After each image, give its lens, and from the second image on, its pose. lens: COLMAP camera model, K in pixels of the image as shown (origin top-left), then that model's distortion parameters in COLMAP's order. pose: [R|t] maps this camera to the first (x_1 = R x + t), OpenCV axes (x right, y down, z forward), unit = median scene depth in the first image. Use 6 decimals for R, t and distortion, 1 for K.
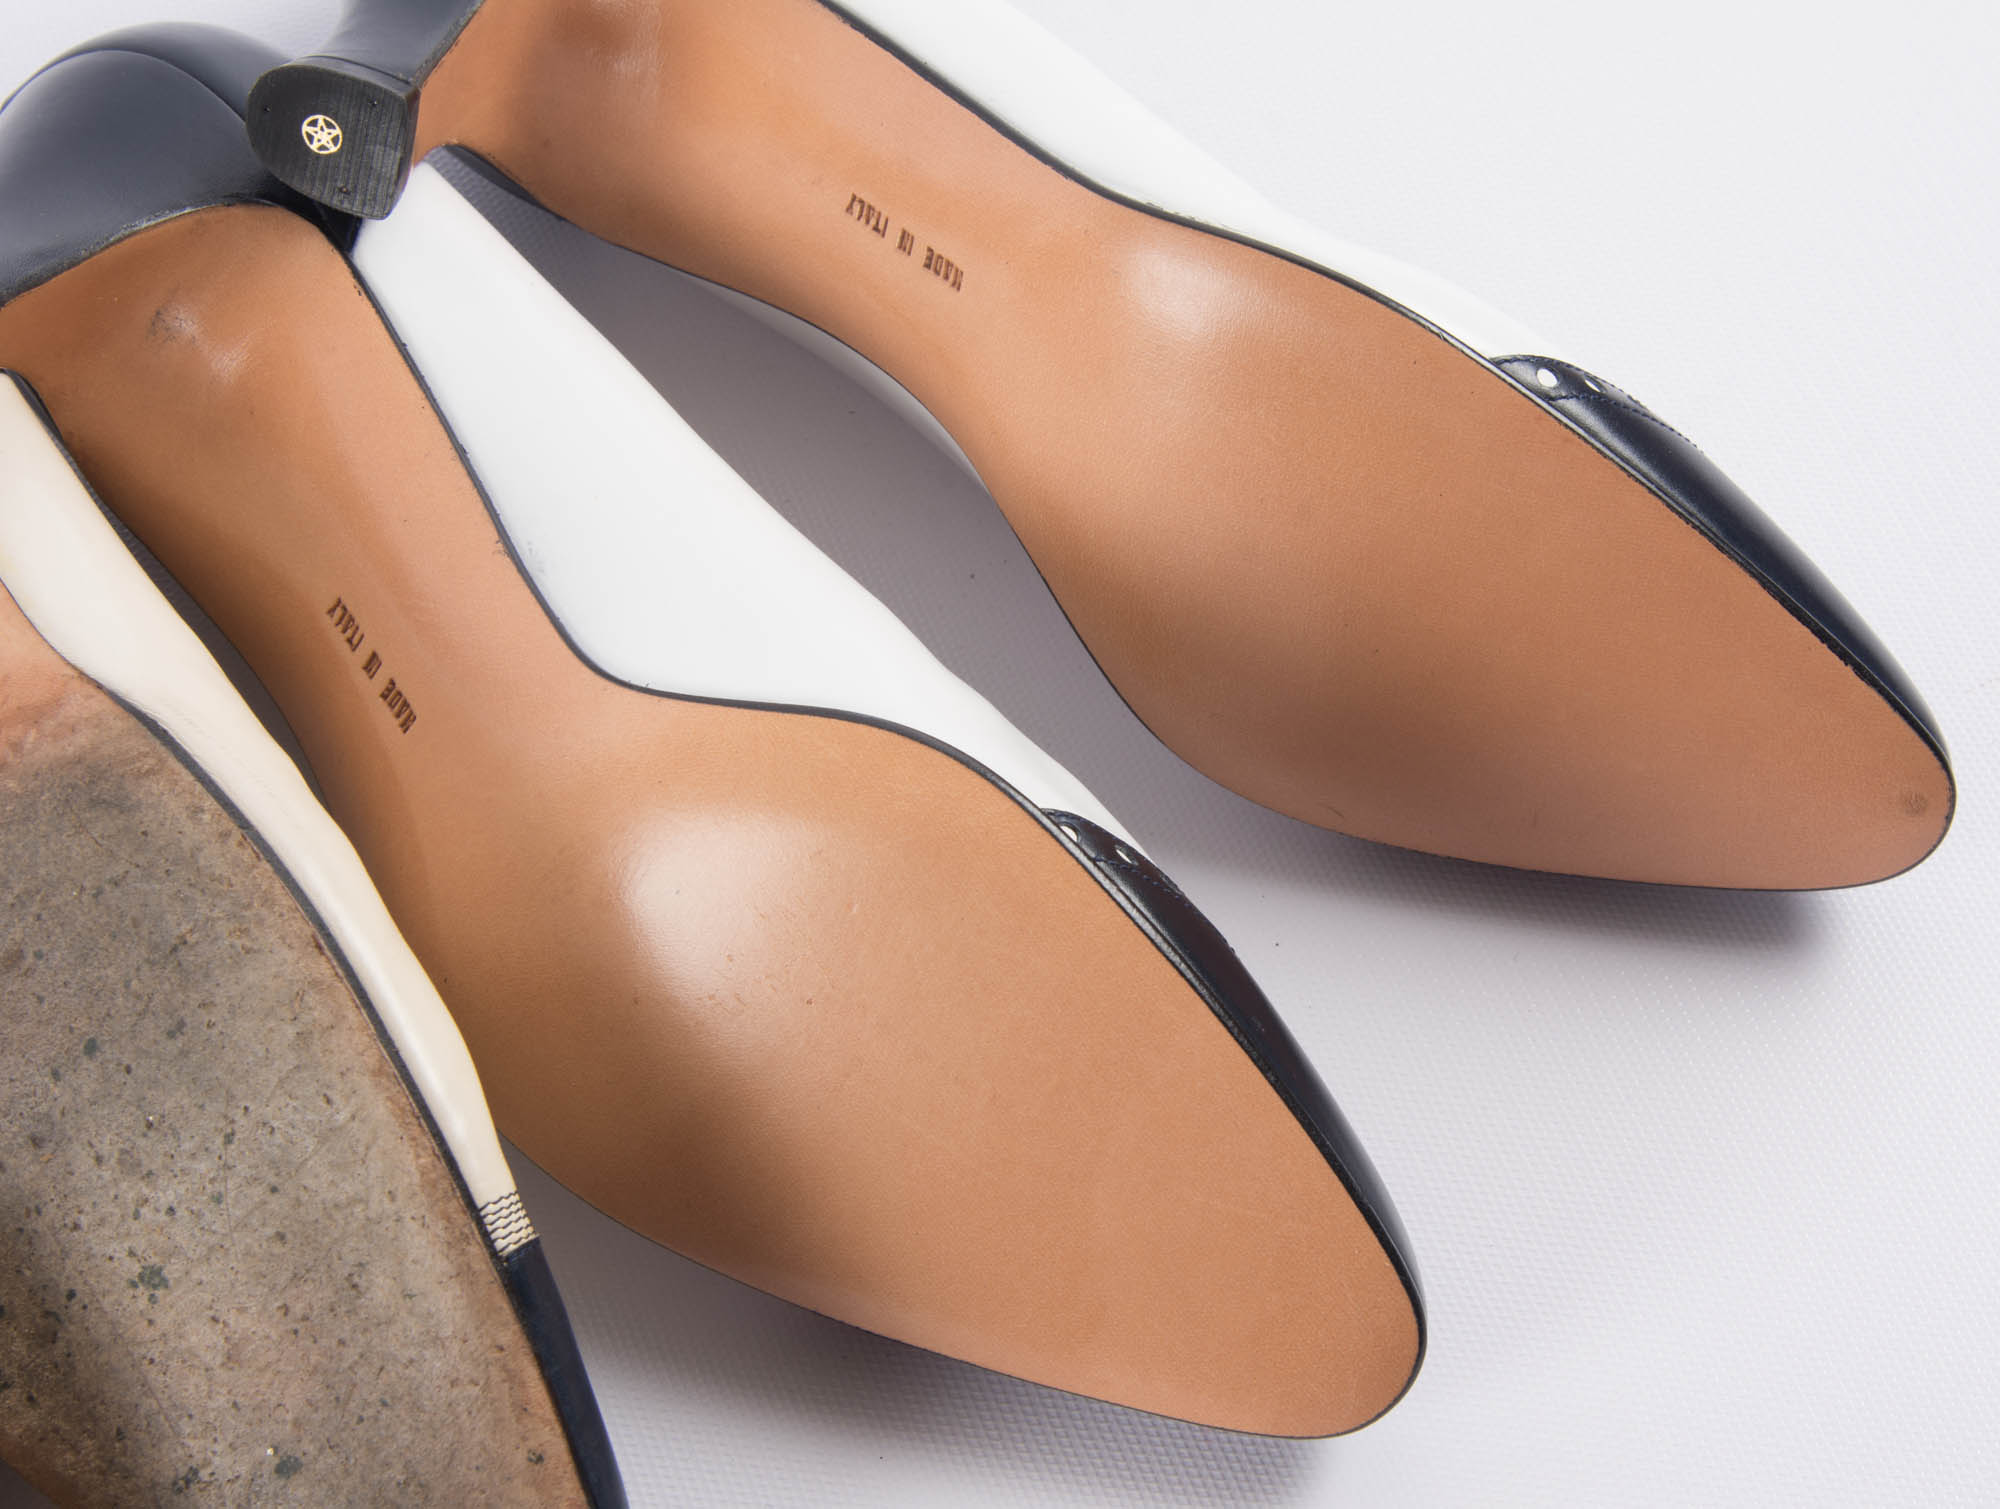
lens RADIAL K [[4657.4, 0, 1000.0], [0, 4657.4, 754.5], [0, 0, 1]] dist [0.124354, 1.003784]
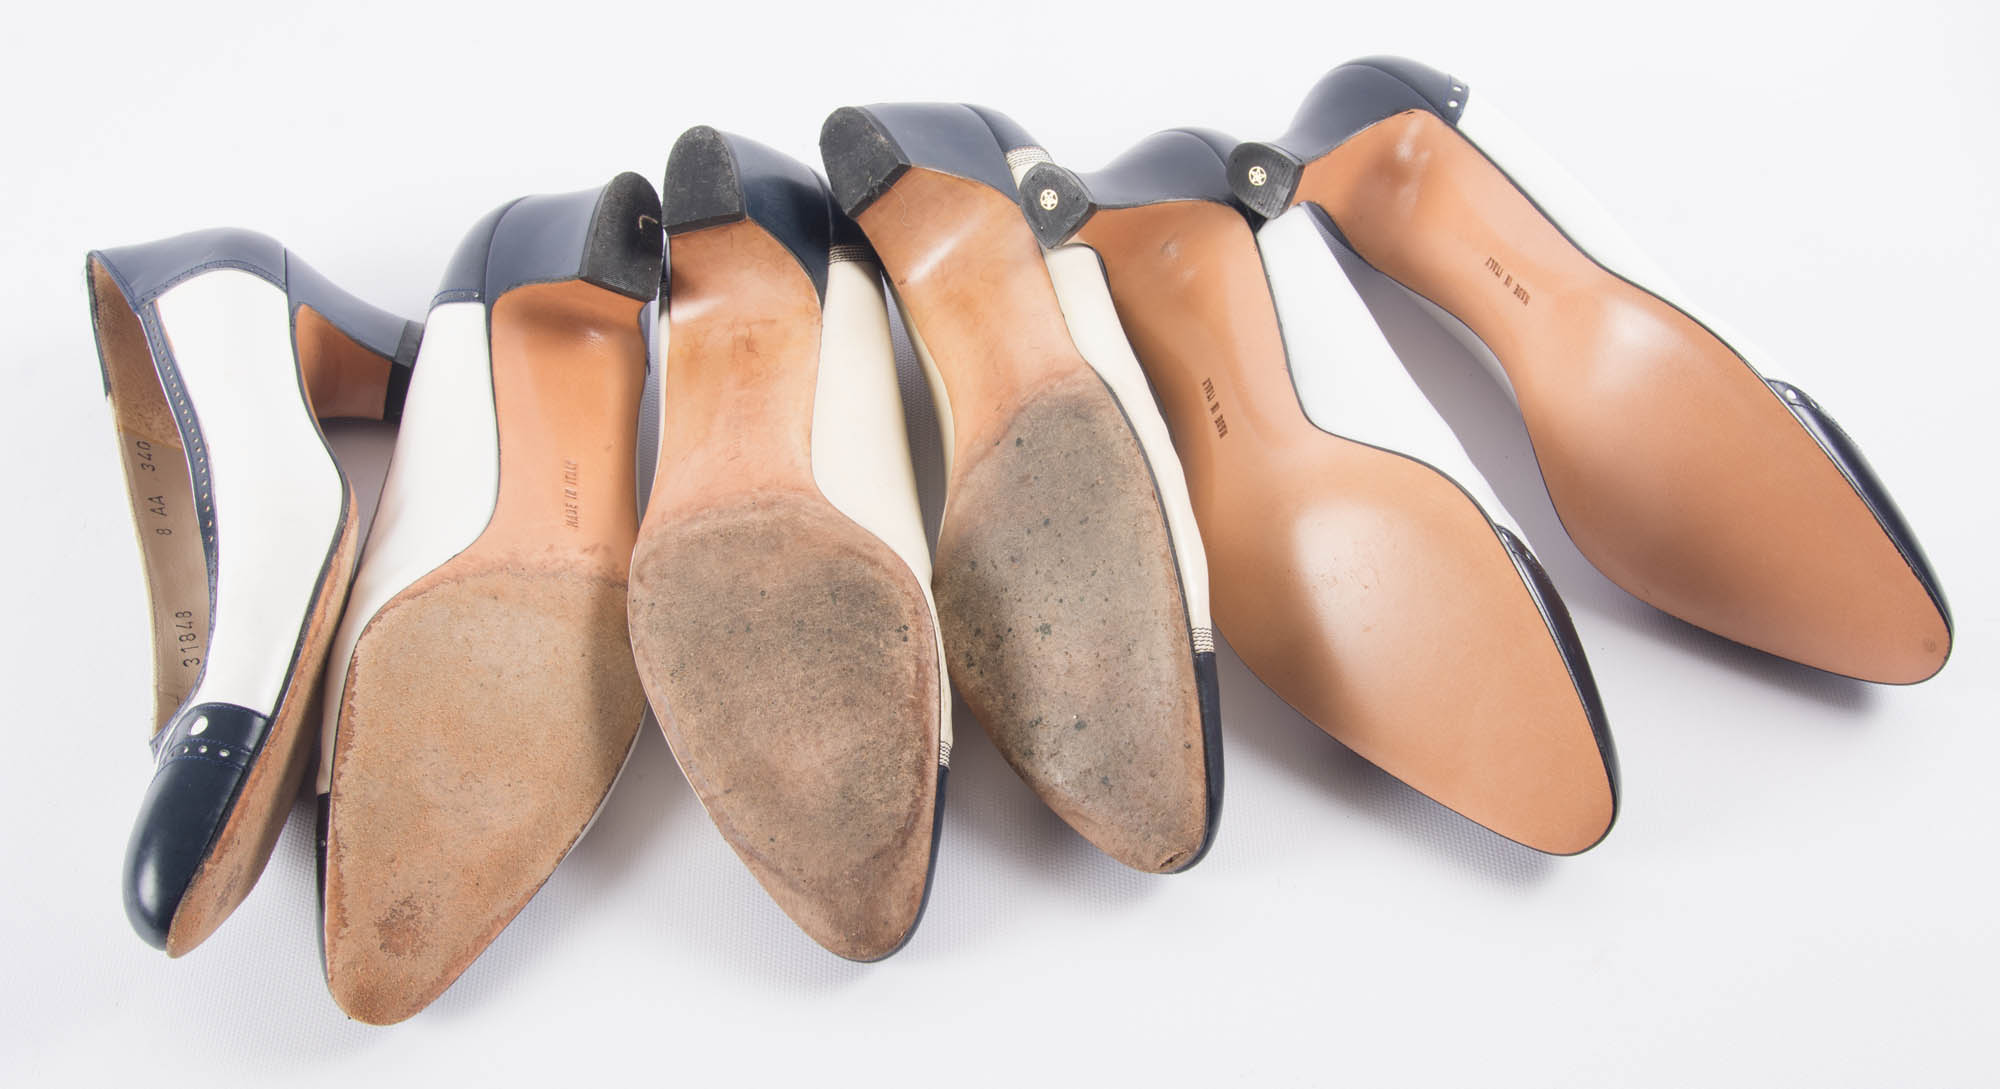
lens RADIAL K [[2801.4, 0, 1000.0], [0, 2801.4, 544.5], [0, 0, 1]] dist [0.025022, 0.029505]
pose [[0.935708, 0.233059, -0.264829, 0.139737], [-0.268331, 0.957543, -0.105408, 0.217936], [0.229019, 0.169693, 0.958517, -0.277788]]
